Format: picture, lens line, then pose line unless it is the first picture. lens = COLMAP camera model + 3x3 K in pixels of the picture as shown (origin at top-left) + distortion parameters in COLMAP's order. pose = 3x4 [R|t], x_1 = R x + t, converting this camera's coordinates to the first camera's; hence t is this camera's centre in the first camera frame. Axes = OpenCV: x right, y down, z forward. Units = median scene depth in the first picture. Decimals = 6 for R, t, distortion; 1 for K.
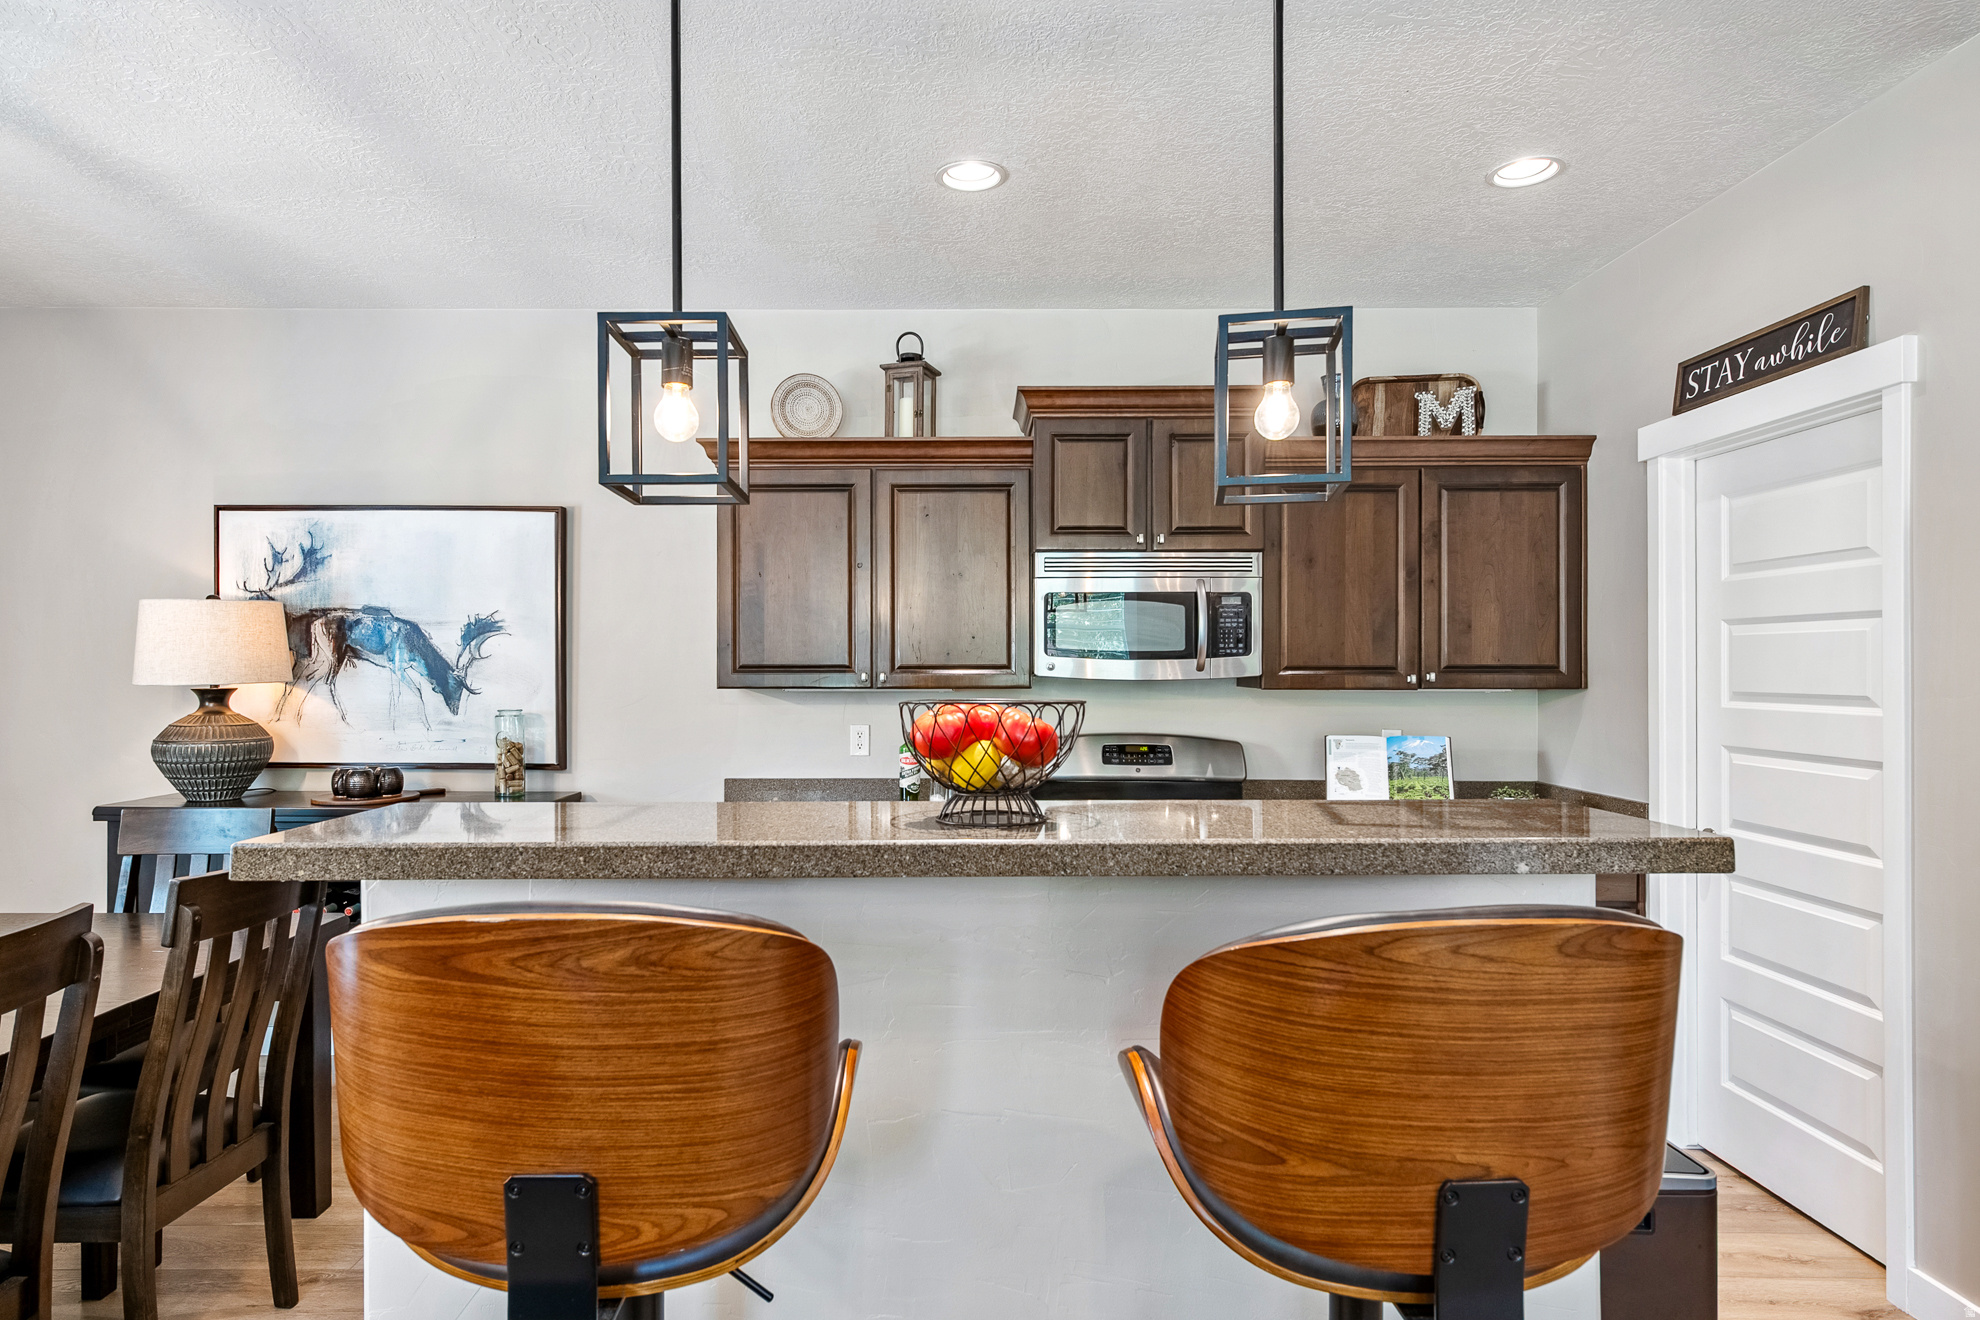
lens RADIAL K [[1092.5, 0, 953.6], [0, 1092.5, 660.0], [0, 0, 1]] dist [0.012195, -0.000649]
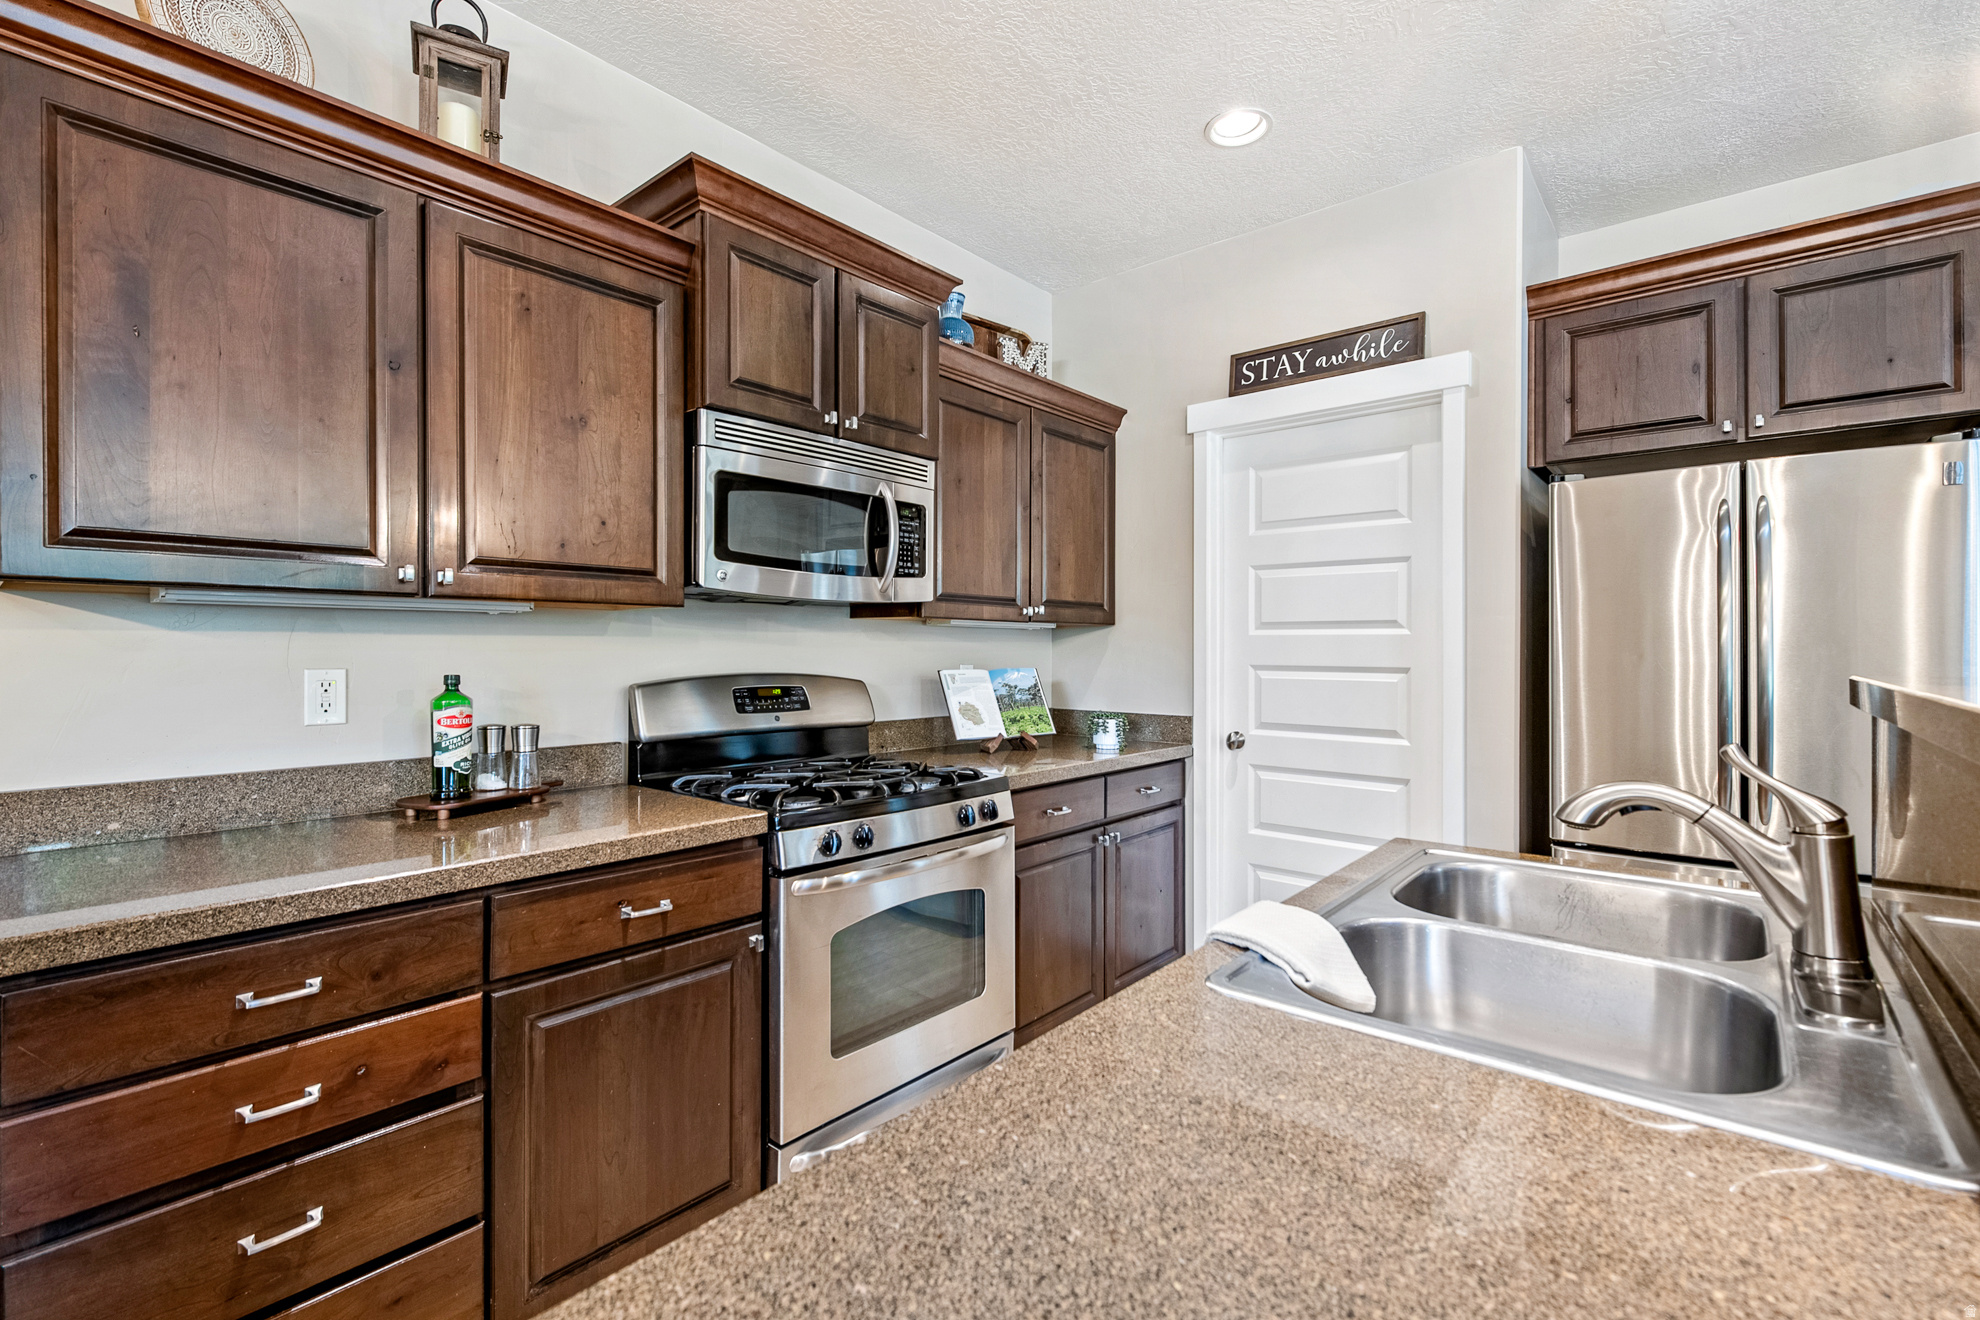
lens RADIAL K [[873.5, 0, 985.8], [0, 873.5, 652.3], [0, 0, 1]] dist [-0.000999, -0.000467]
pose [[0.639813, -0.001415, 0.768529, -0.232214], [-0.007670, 0.999937, 0.008227, 0.049133], [-0.768492, -0.011158, 0.639762, 0.506347]]
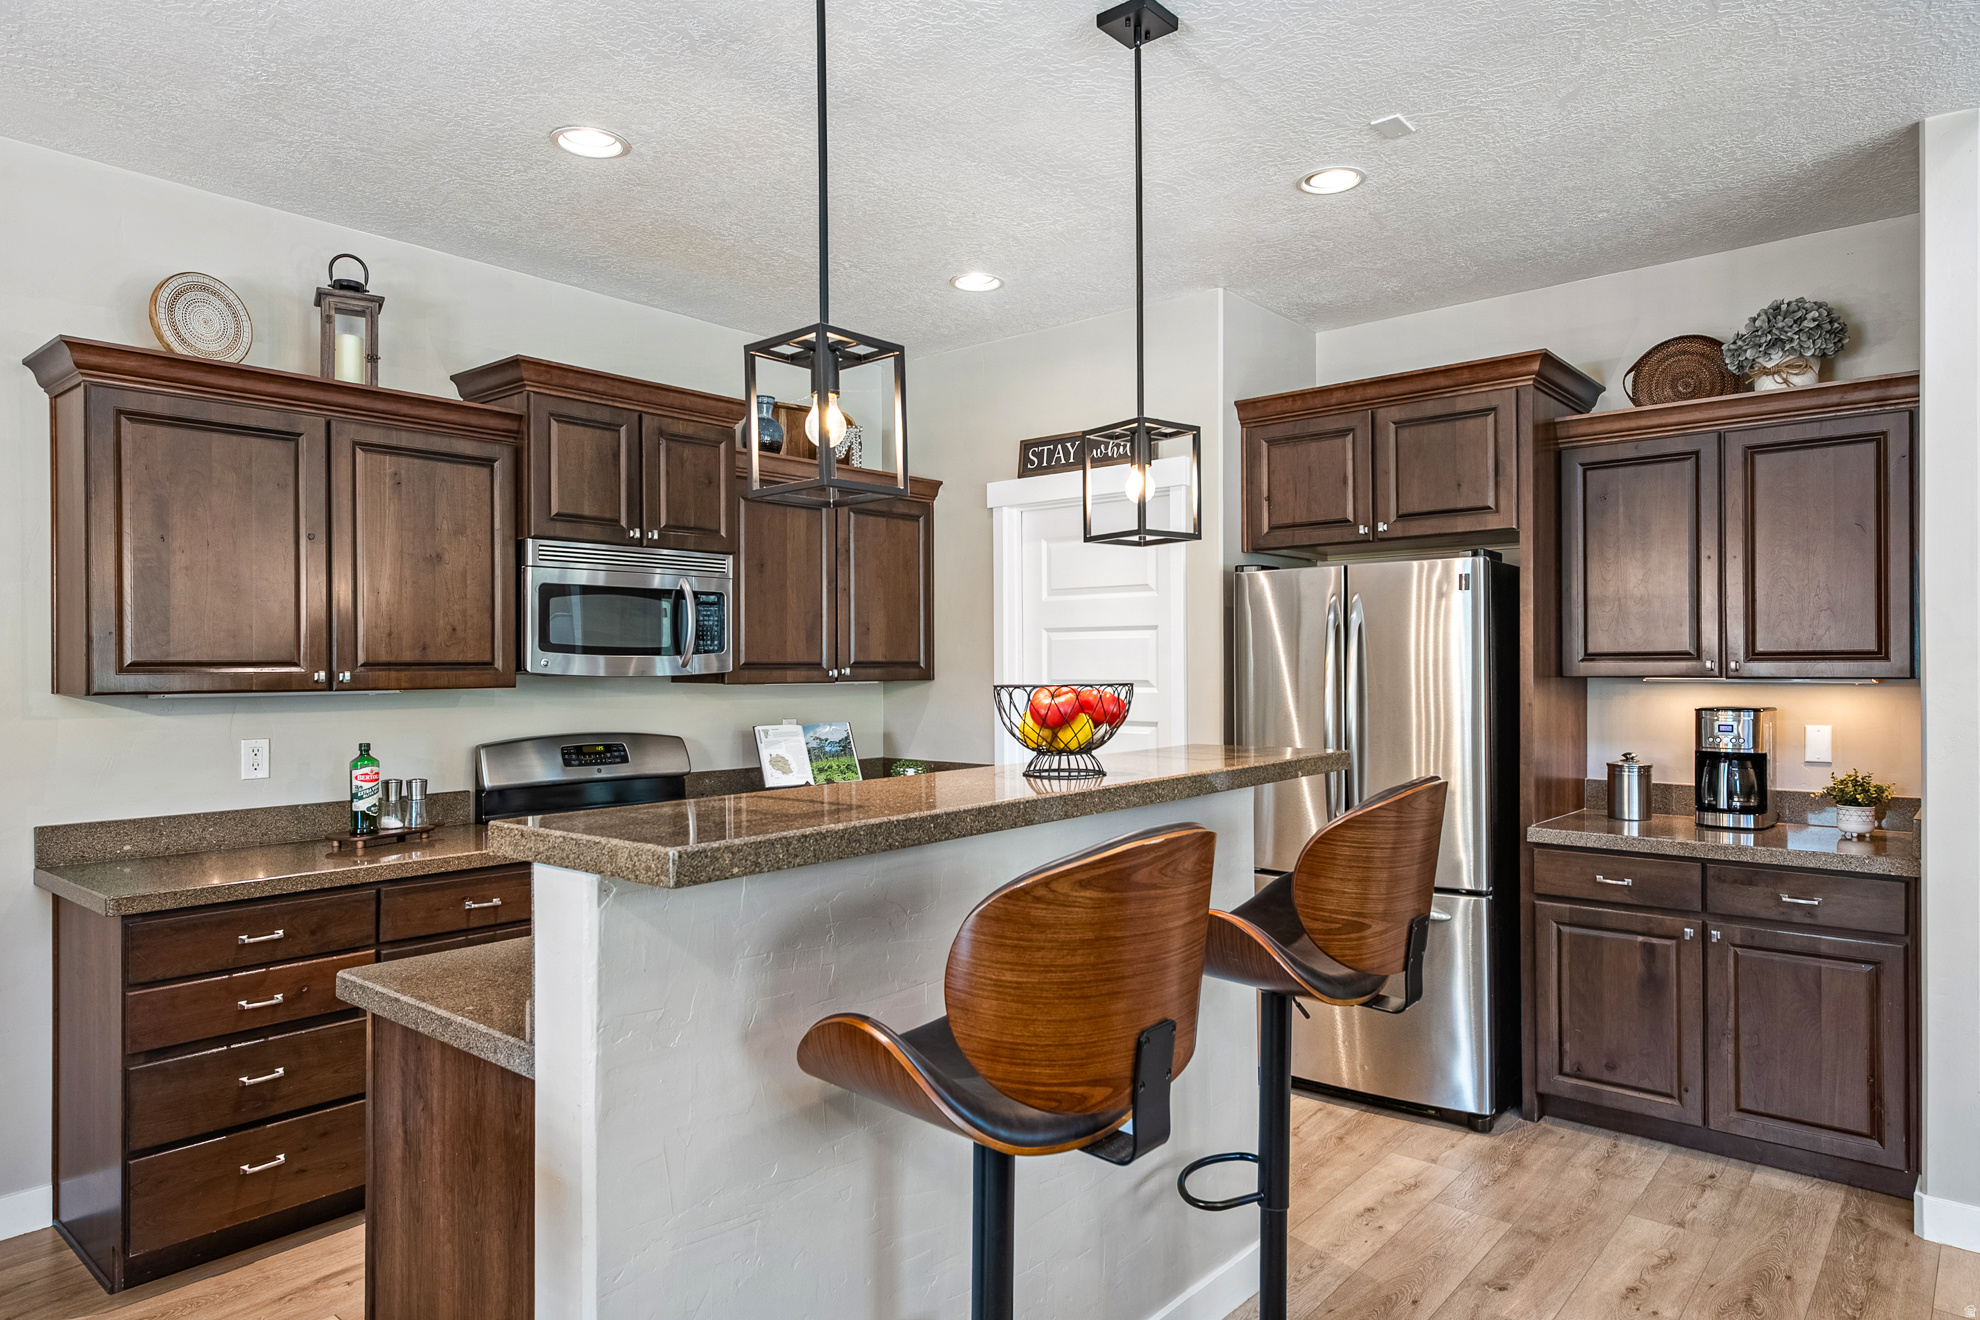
lens RADIAL K [[1208.3, 0, 996.3], [0, 1208.3, 658.7], [0, 0, 1]] dist [0.007768, 0.001947]
pose [[0.639876, 0.001187, 0.768477, -0.449967], [-0.000673, 0.999999, -0.000985, 0.003109], [-0.768478, 0.000113, 0.639877, 0.051024]]
